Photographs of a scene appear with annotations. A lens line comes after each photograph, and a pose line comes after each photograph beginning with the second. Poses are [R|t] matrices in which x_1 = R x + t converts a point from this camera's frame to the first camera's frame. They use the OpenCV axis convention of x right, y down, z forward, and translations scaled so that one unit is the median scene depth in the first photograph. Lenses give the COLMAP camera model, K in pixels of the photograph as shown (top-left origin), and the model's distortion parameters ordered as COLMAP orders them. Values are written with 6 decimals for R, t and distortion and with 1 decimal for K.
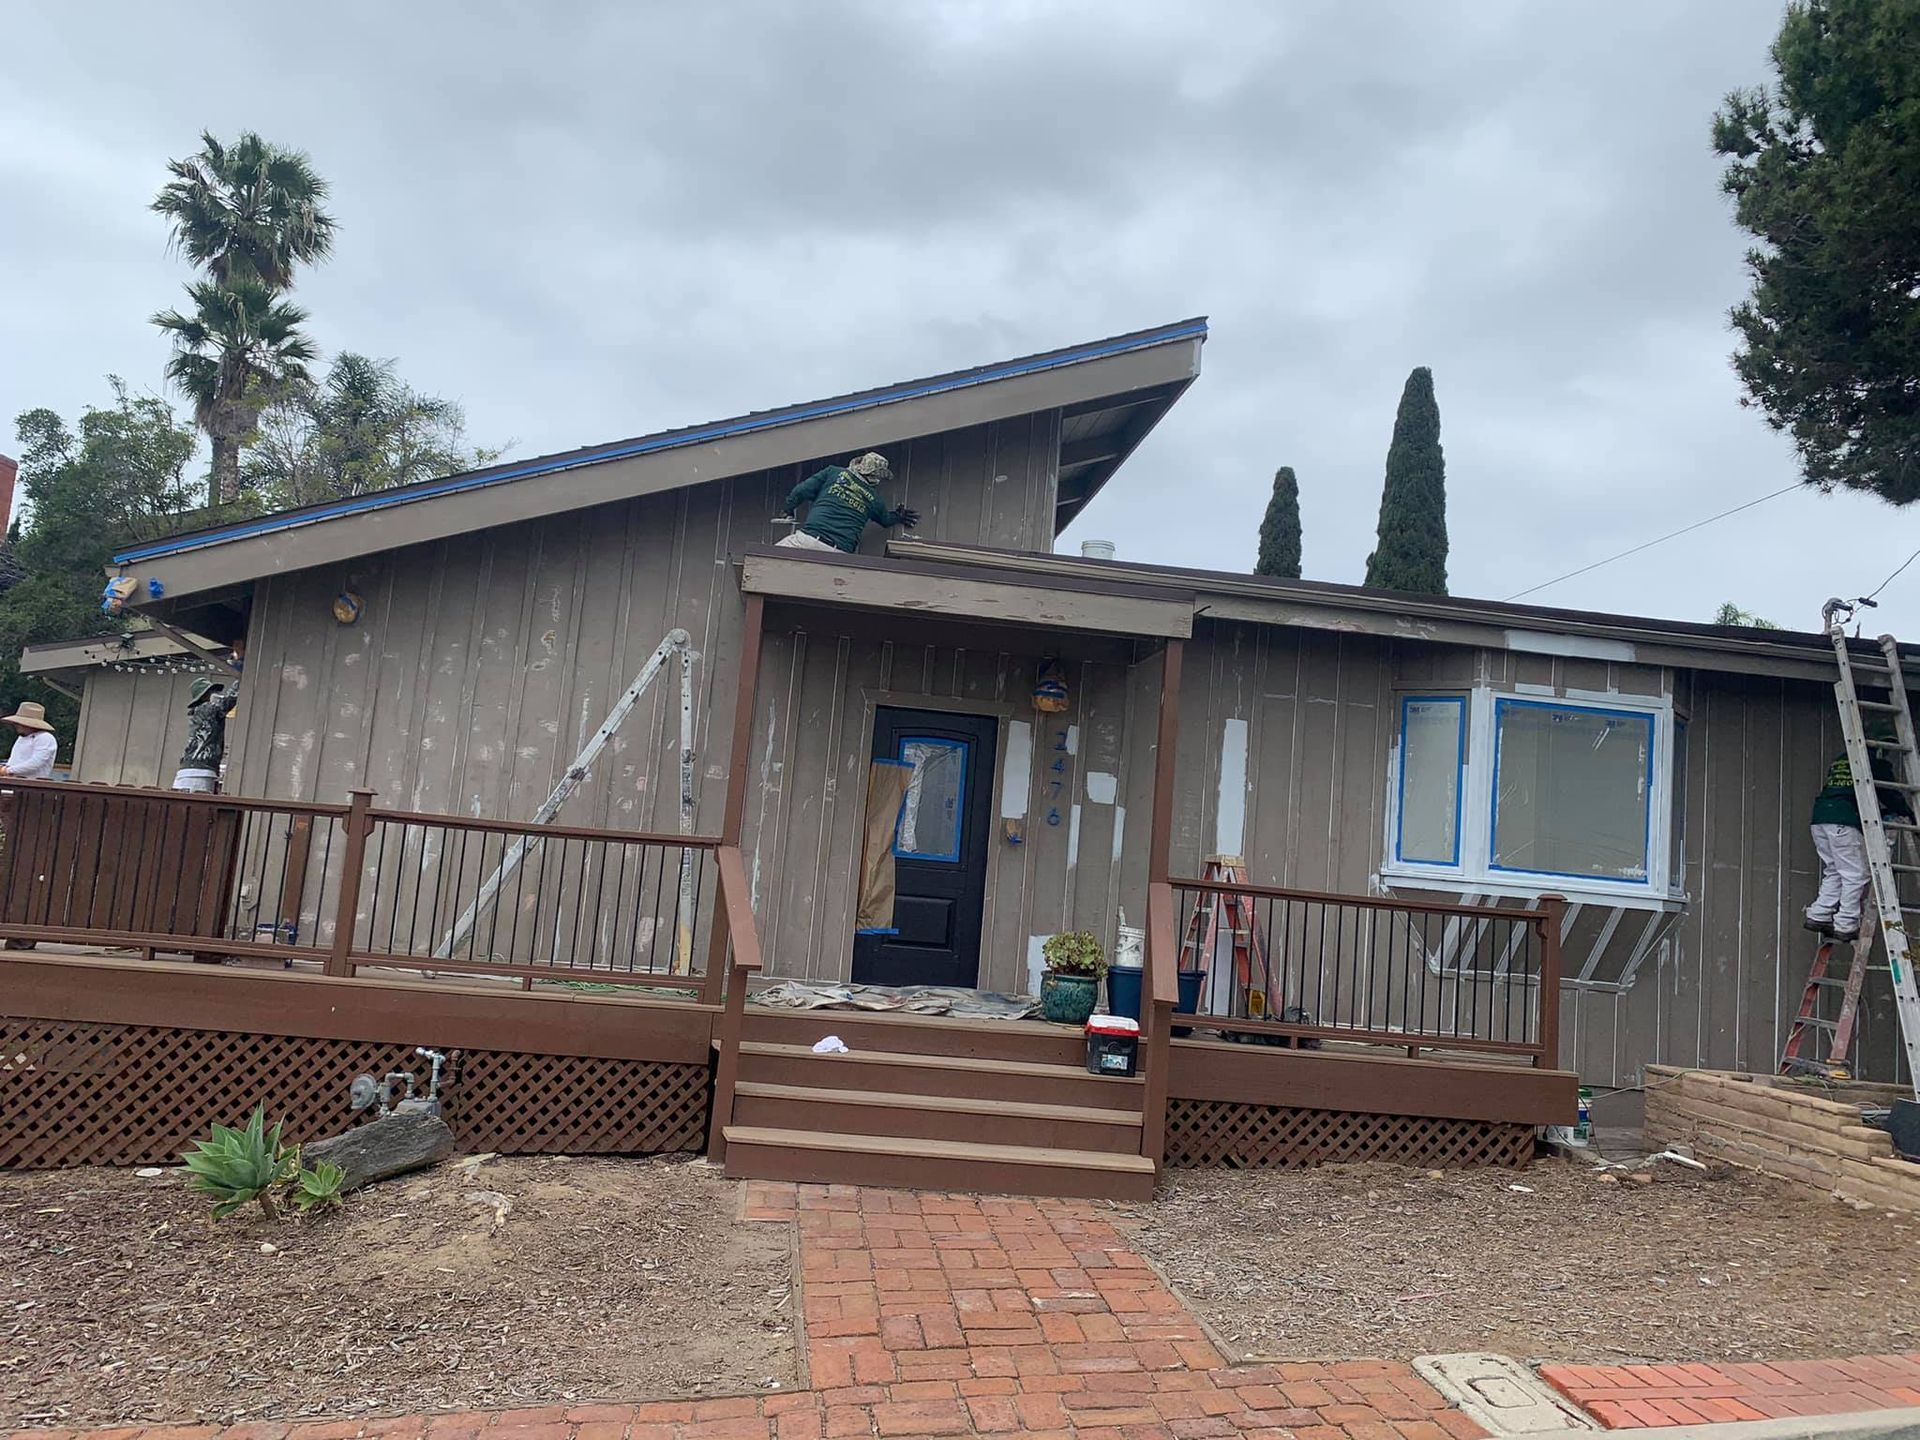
lens RADIAL K [[1479.3, 0, 929.0], [0, 1479.3, 716.7], [0, 0, 1]] dist [0.043493, -0.016561]
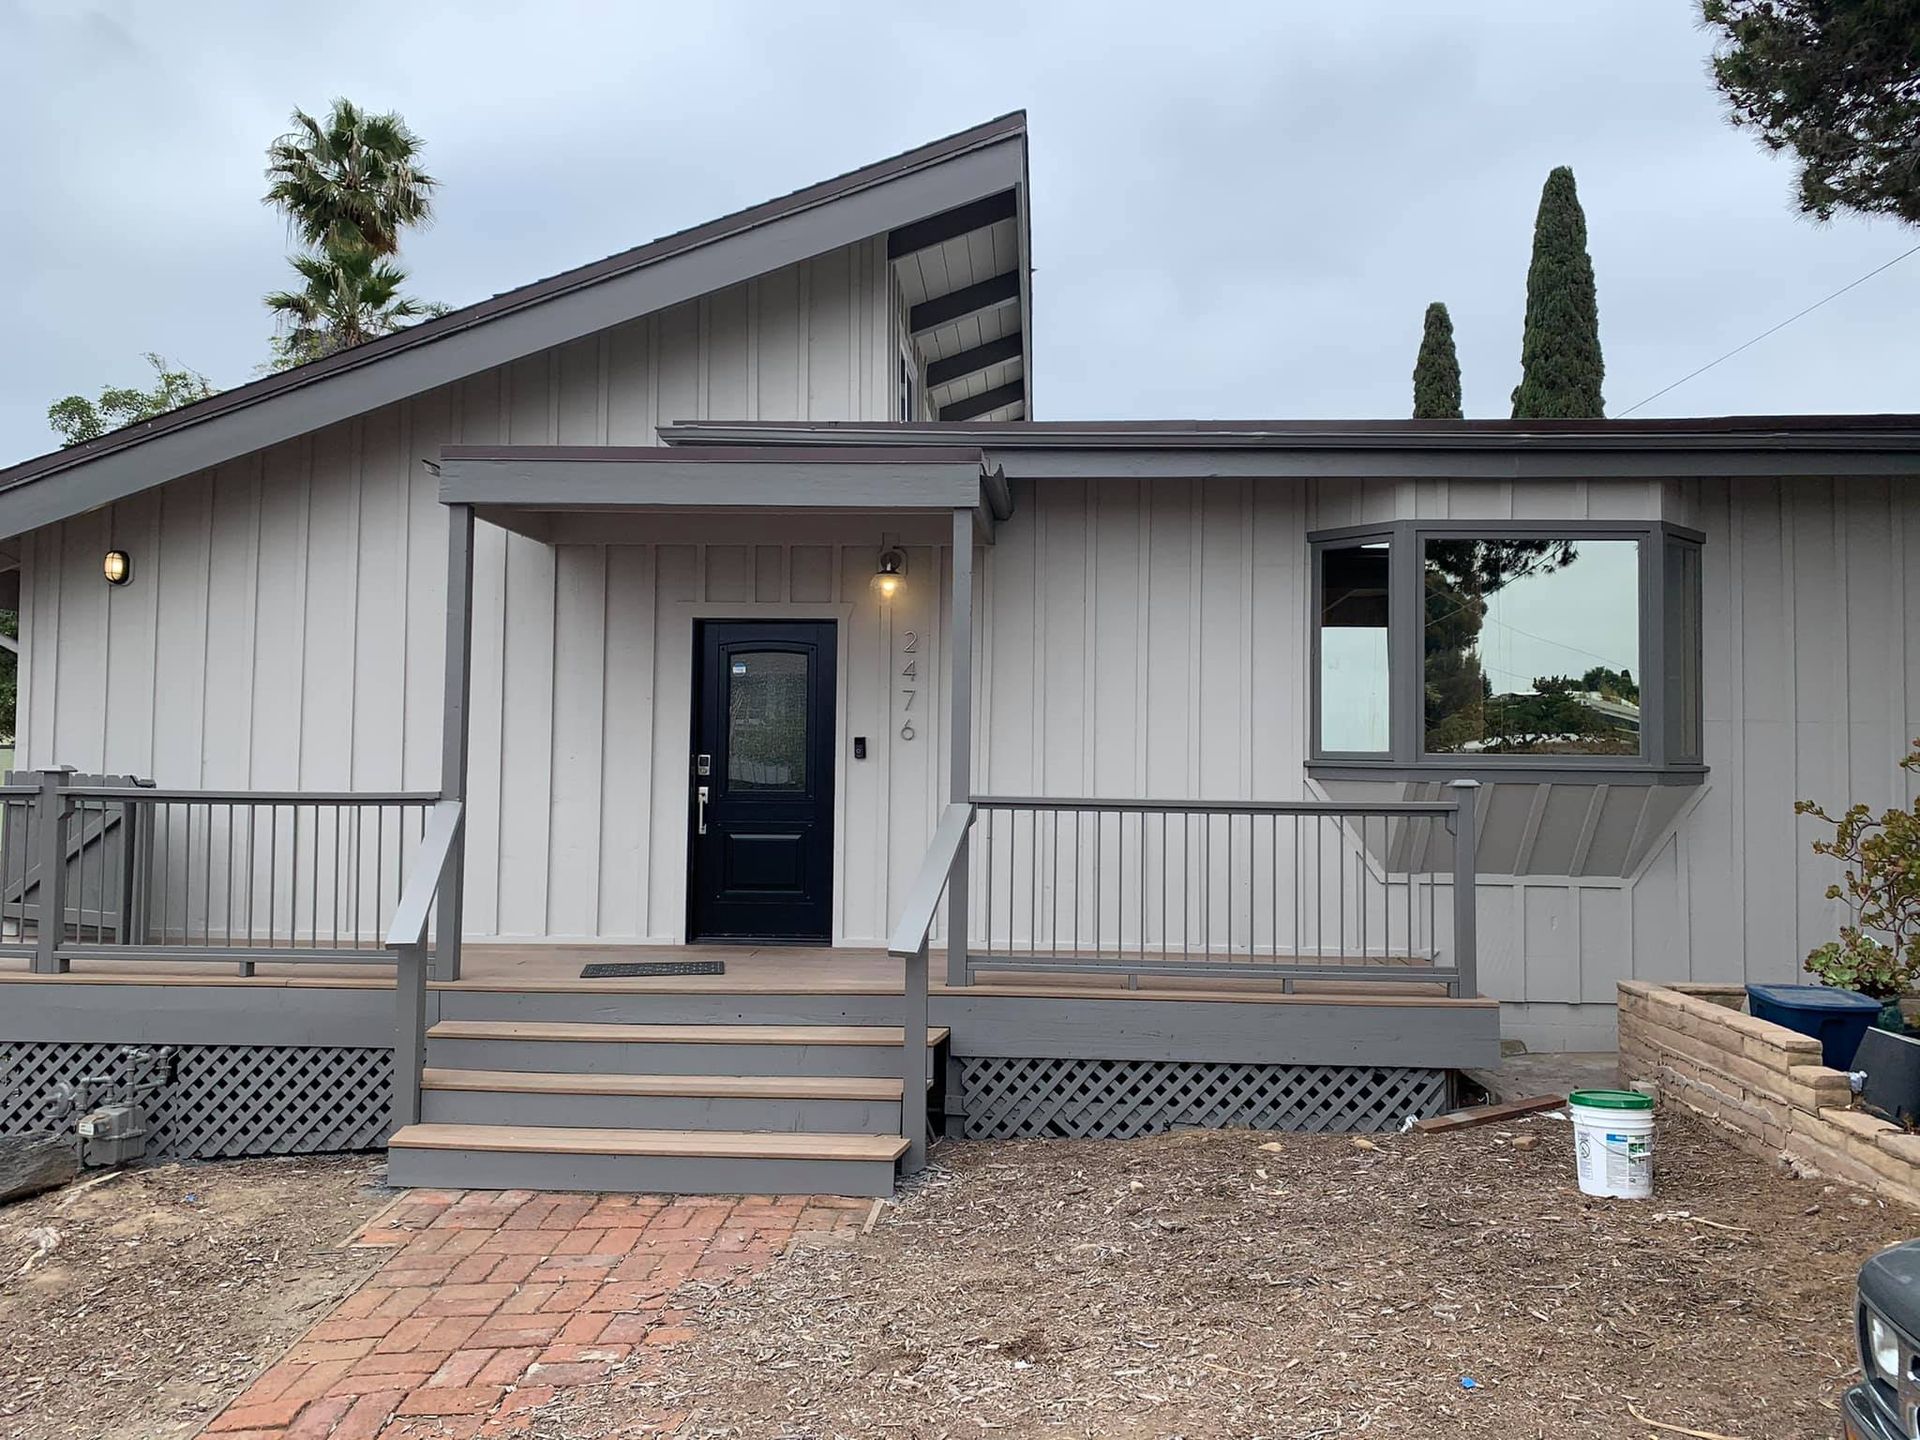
lens RADIAL K [[1516.7, 0, 811.0], [0, 1516.7, 729.7], [0, 0, 1]] dist [0.091211, -0.100959]
pose [[0.983704, -0.081009, -0.160513, 0.221509], [0.091426, 0.994086, 0.058605, 0.013927], [0.154817, -0.072325, 0.985292, 0.149354]]
